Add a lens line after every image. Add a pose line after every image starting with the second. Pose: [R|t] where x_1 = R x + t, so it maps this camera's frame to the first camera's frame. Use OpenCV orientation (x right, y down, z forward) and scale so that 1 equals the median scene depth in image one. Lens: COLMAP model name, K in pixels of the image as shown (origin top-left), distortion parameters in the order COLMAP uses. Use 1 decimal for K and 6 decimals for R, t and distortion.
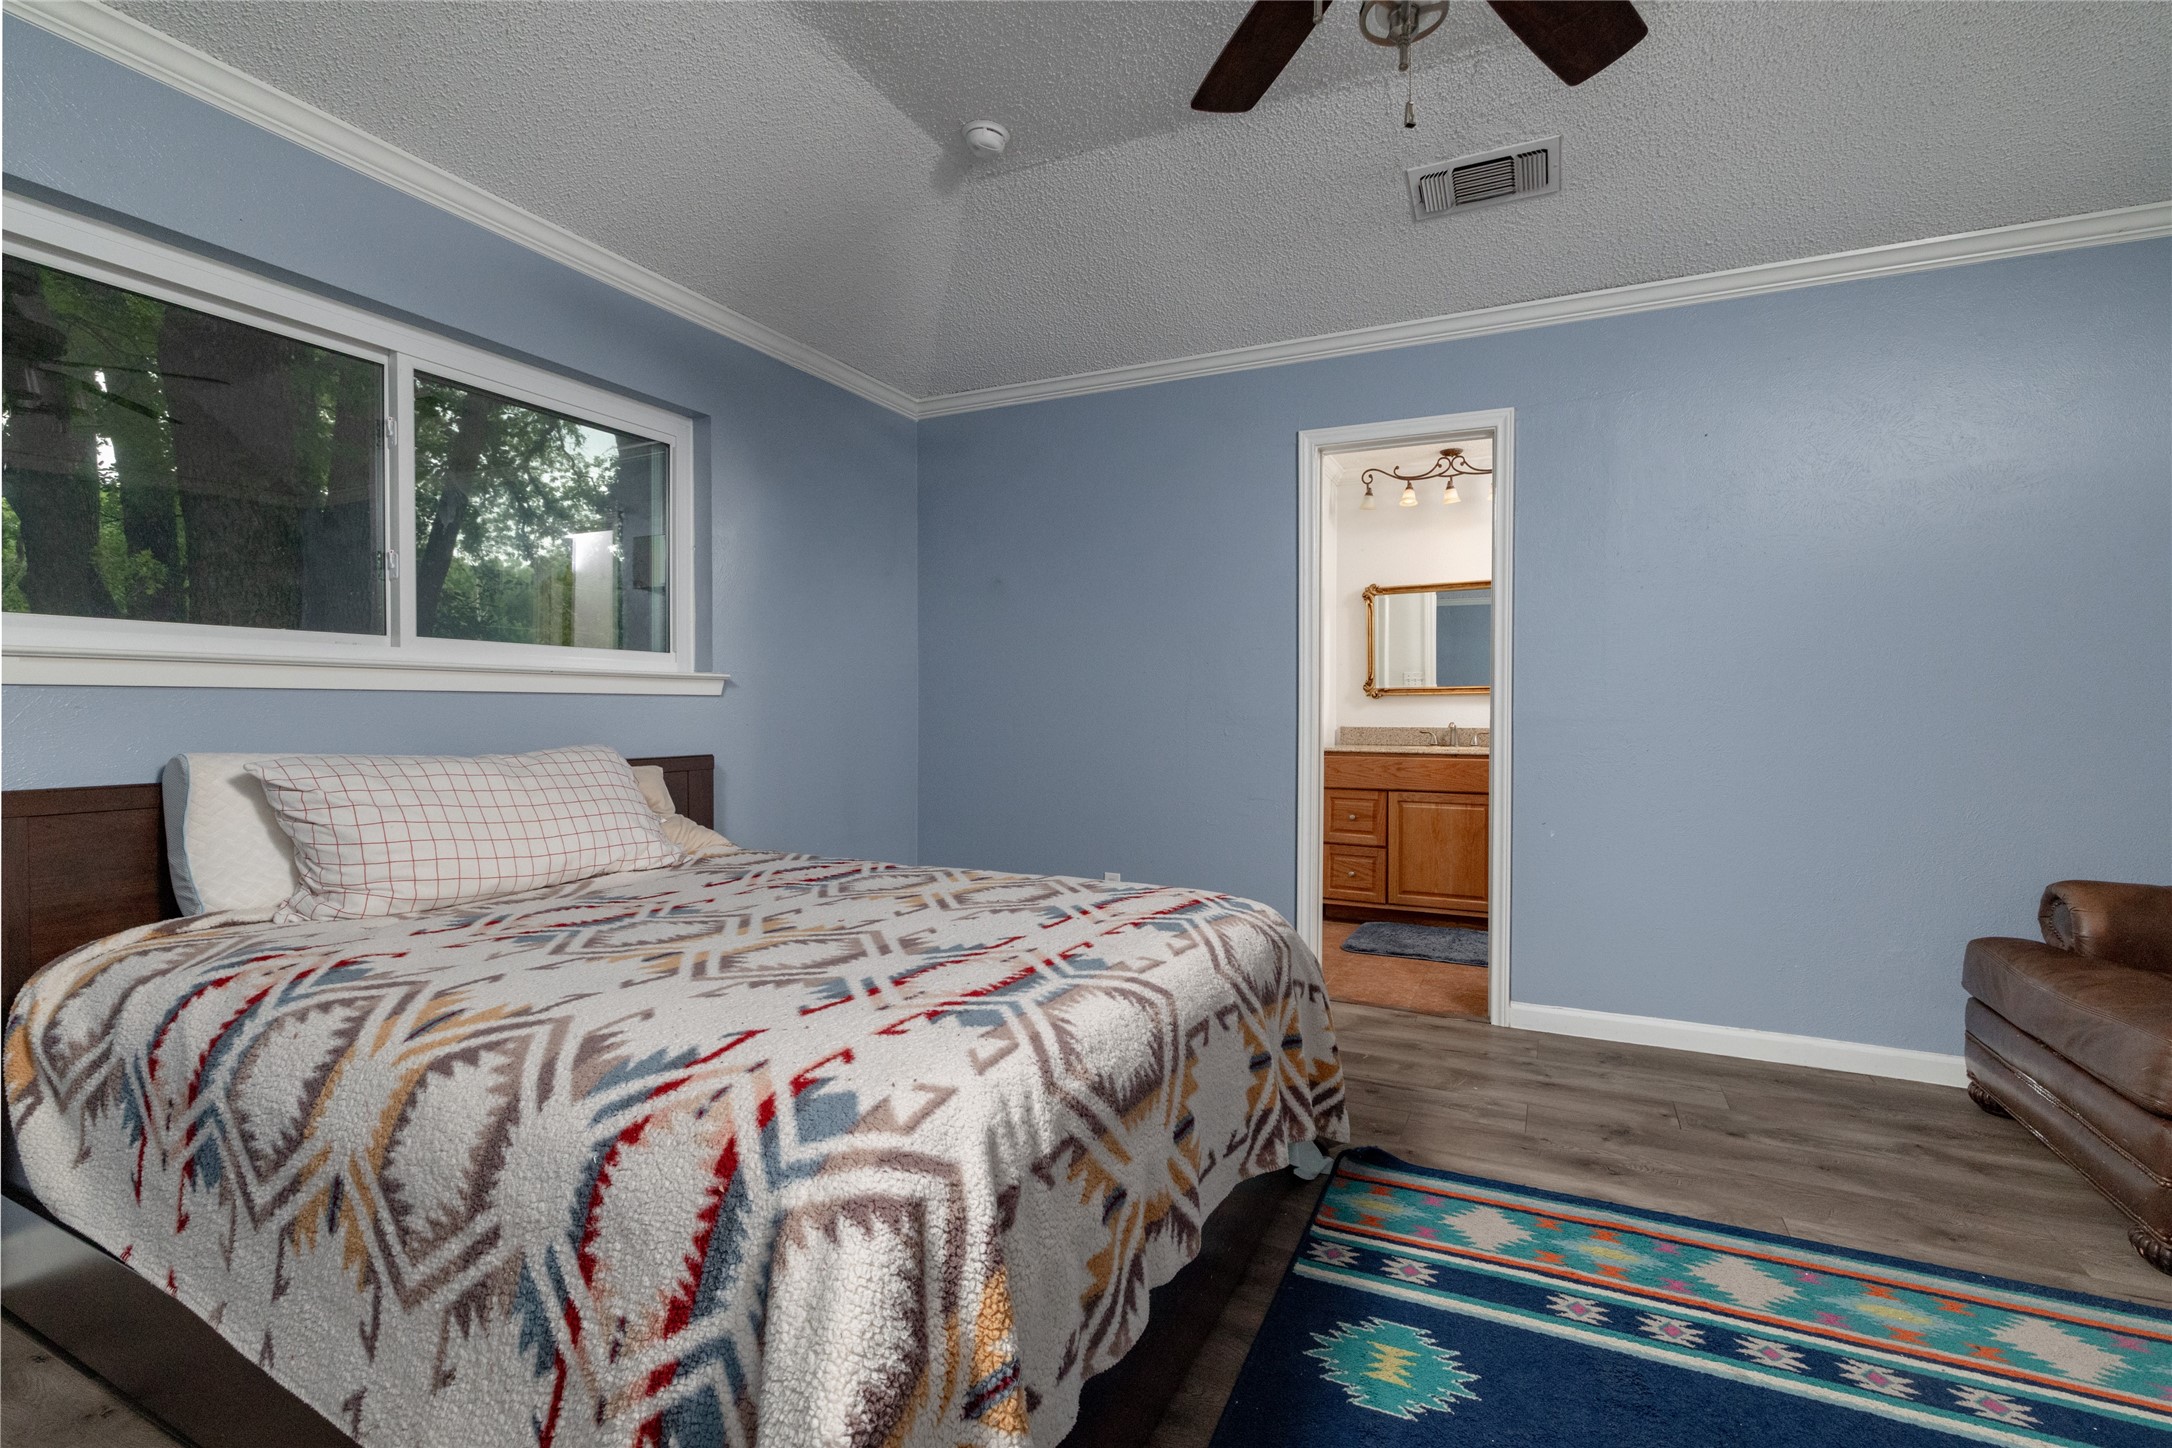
lens RADIAL K [[946.2, 0, 1086.3], [0, 946.2, 732.2], [0, 0, 1]] dist [-0.010589, 0.000263]
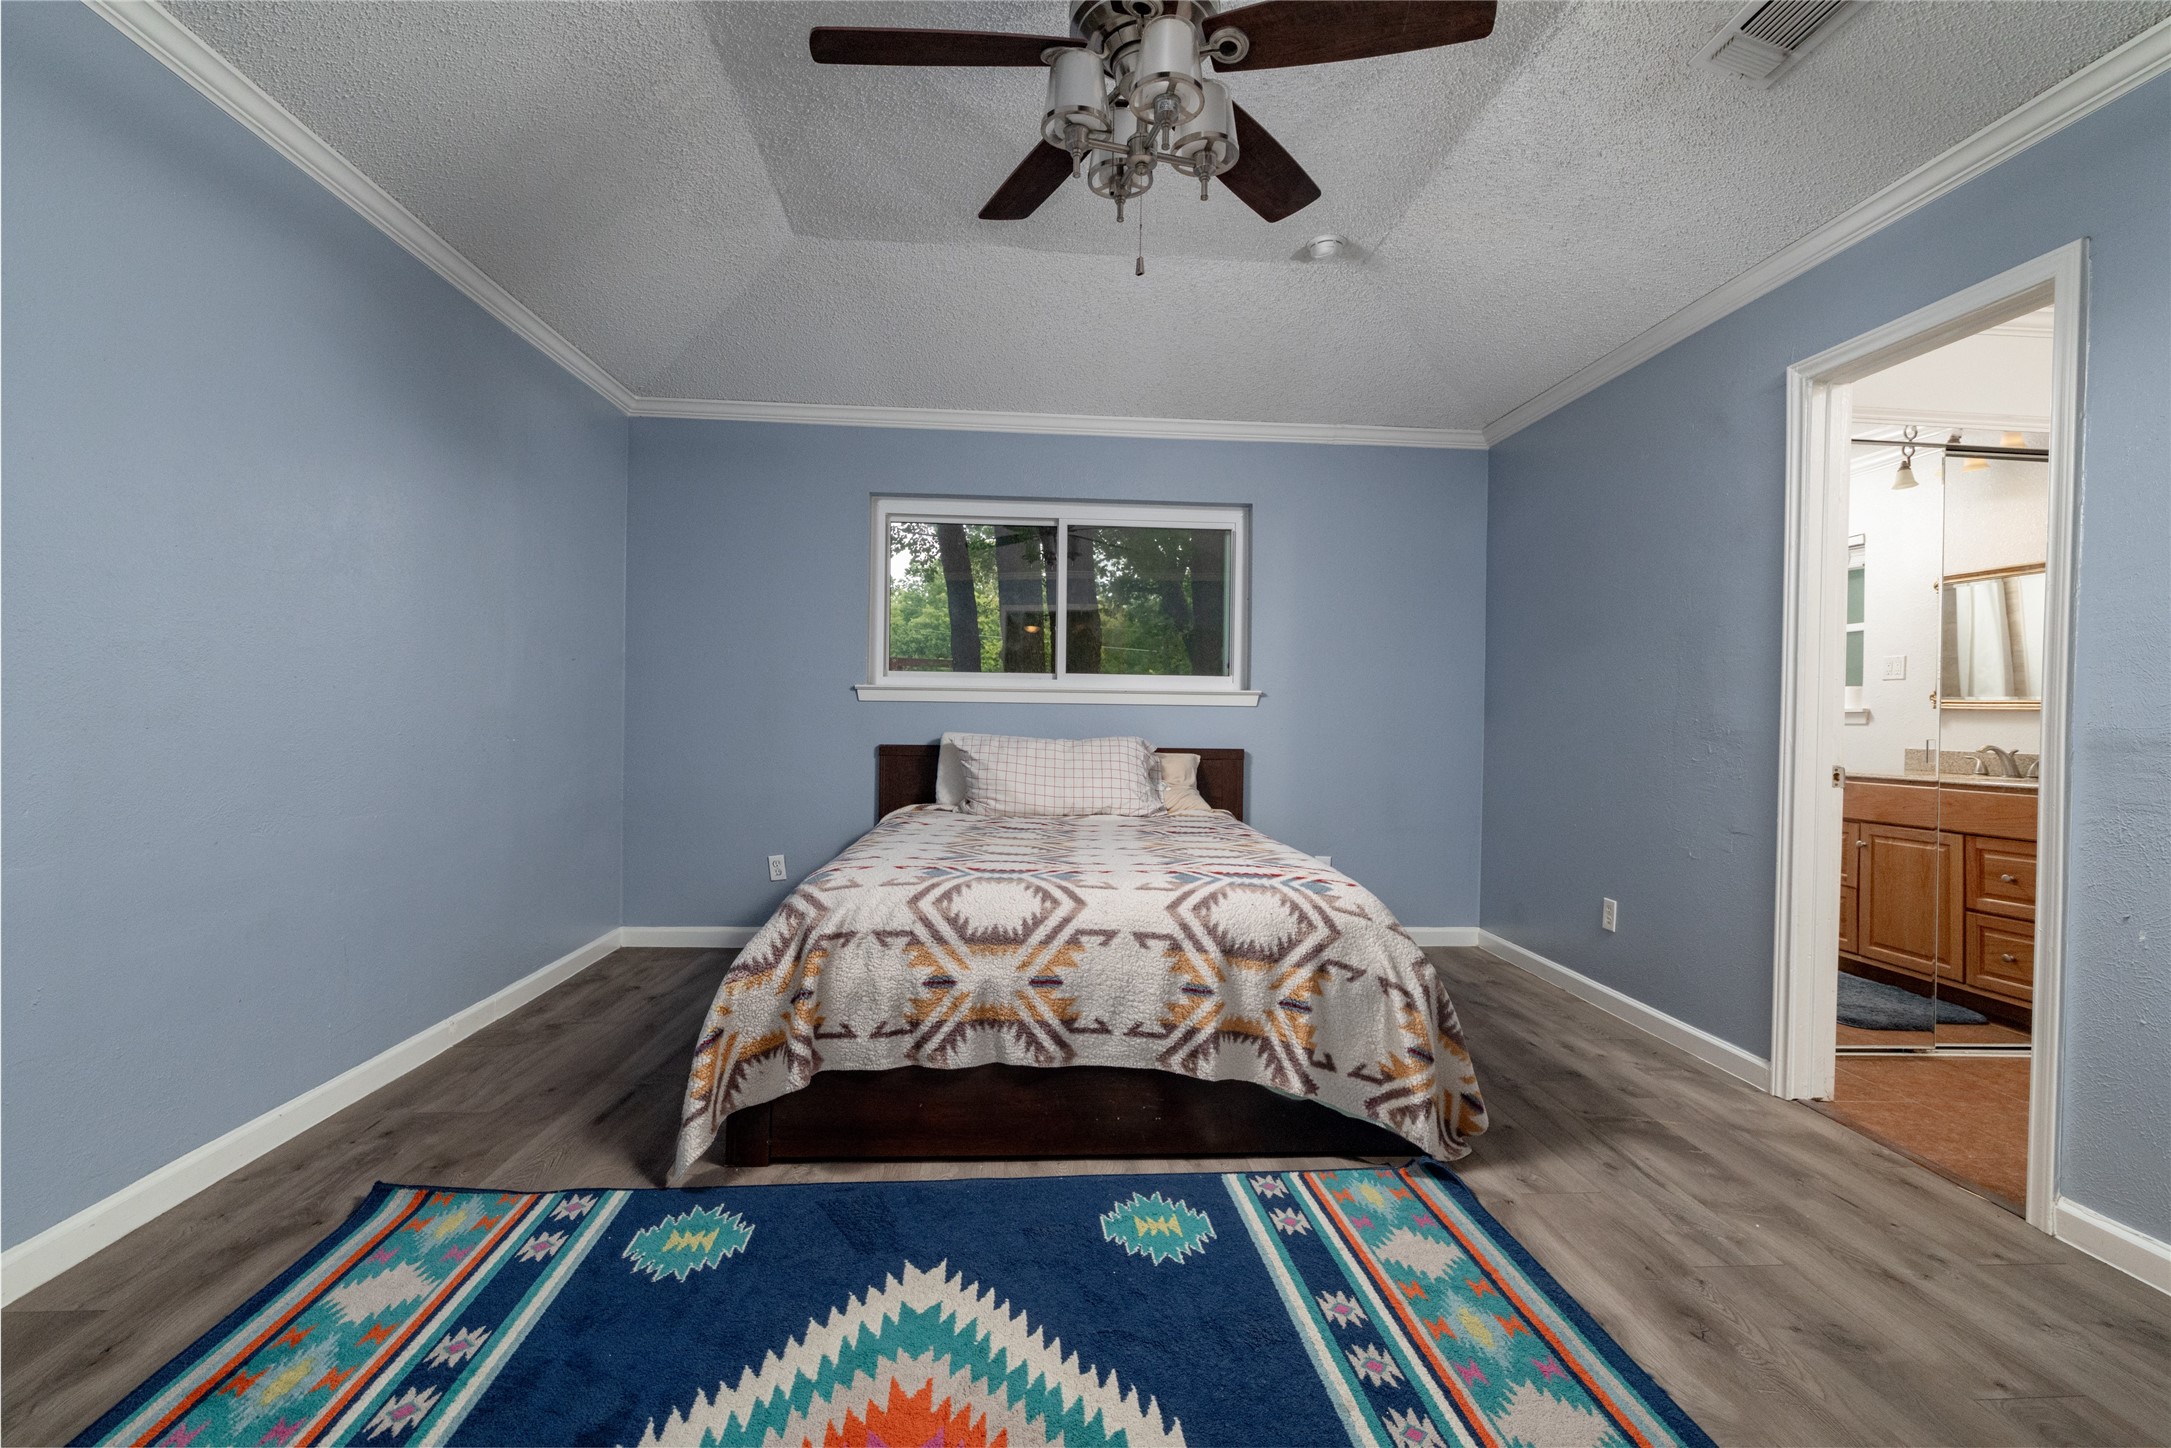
lens RADIAL K [[945.8, 0, 1086.9], [0, 945.8, 717.9], [0, 0, 1]] dist [-0.010589, 0.000263]
pose [[0.476172, 0.008003, -0.879316, 0.929399], [-0.032201, 0.999447, -0.008341, -0.002653], [0.878762, 0.032287, 0.476166, 0.187994]]
